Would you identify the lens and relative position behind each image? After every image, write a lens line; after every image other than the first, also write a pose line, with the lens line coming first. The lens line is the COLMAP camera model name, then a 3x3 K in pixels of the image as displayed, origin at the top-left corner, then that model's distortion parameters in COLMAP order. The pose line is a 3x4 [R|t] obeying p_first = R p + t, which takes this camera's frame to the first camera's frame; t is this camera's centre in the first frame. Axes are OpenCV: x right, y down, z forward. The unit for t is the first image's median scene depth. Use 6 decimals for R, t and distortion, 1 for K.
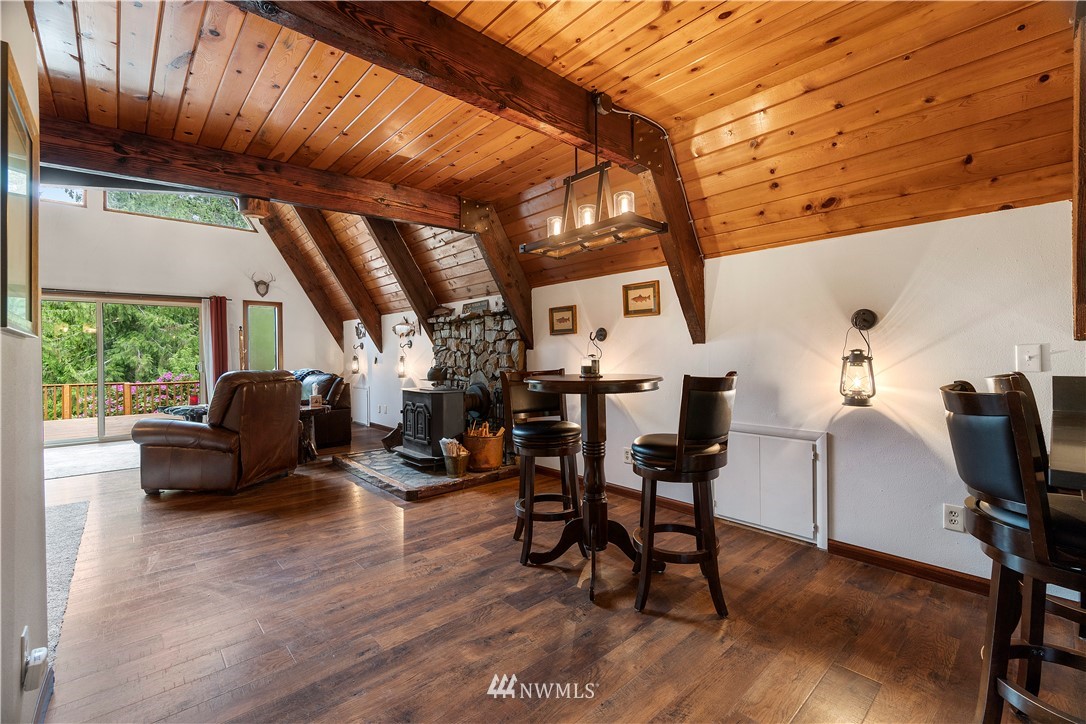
lens RADIAL K [[466.2, 0, 540.5], [0, 466.2, 356.9], [0, 0, 1]] dist [0.000737, 0.000303]
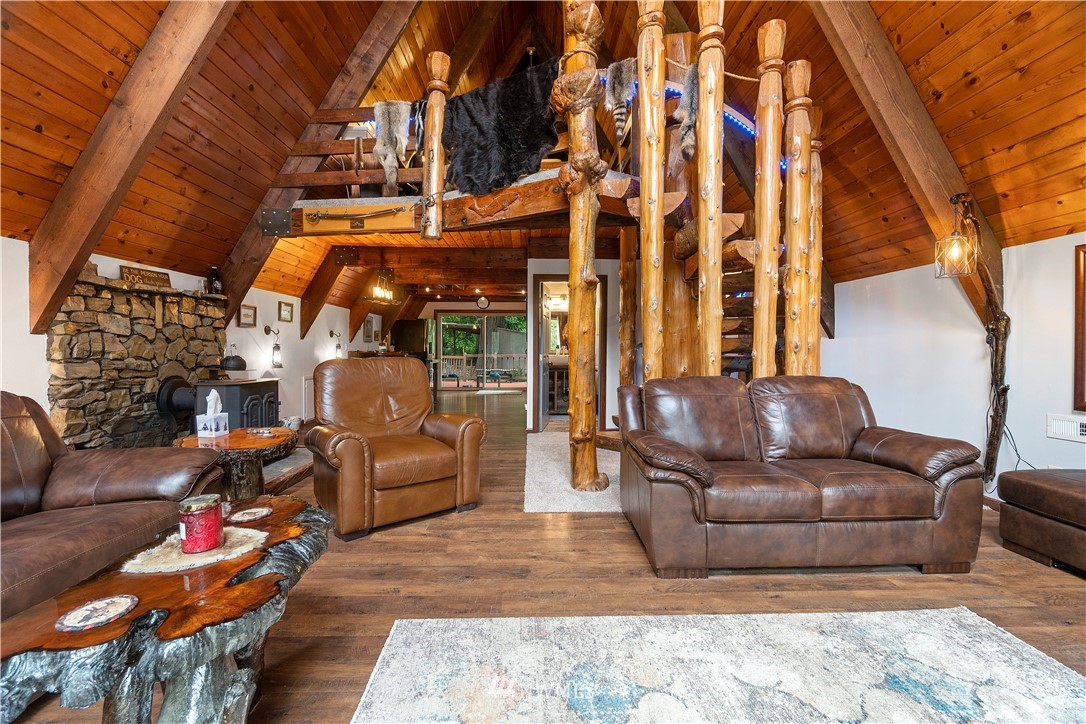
lens RADIAL K [[475.9, 0, 543.0], [0, 475.9, 362.0], [0, 0, 1]] dist [-0.003079, -0.000297]
pose [[-0.760935, -0.014528, 0.648665, -1.225939], [0.003900, 0.999629, 0.026963, 0.012401], [-0.648816, 0.023047, -0.760596, 1.286445]]
